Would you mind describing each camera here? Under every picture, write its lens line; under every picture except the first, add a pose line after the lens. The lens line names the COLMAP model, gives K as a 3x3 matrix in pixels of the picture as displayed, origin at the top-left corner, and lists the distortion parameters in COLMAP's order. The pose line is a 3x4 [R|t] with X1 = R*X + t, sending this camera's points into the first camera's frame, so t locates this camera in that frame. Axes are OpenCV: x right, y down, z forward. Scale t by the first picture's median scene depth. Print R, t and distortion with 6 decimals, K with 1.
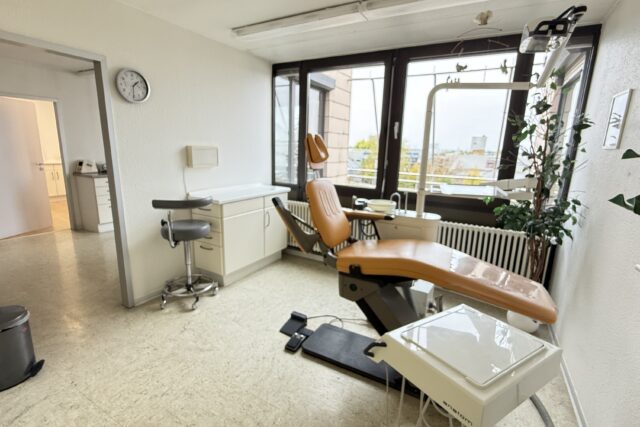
lens RADIAL K [[298.6, 0, 323.8], [0, 298.6, 211.2], [0, 0, 1]] dist [-0.006183, 0.000061]
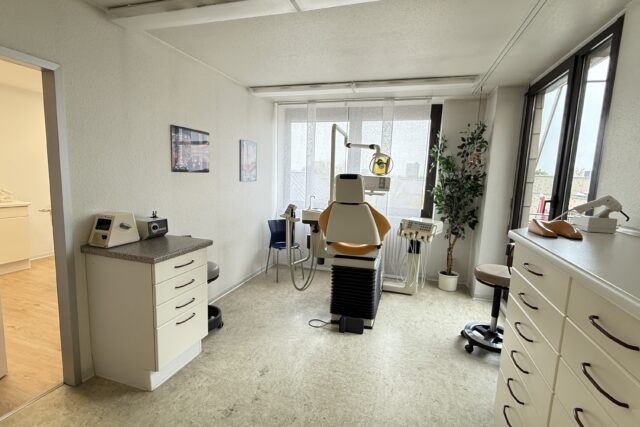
lens RADIAL K [[298.6, 0, 317.0], [0, 298.6, 213.5], [0, 0, 1]] dist [-0.006183, 0.000061]
pose [[0.981700, -0.017568, 0.189621, -0.589927], [0.031594, 0.996962, -0.071201, -0.132285], [-0.187794, 0.075889, 0.979272, 0.523391]]
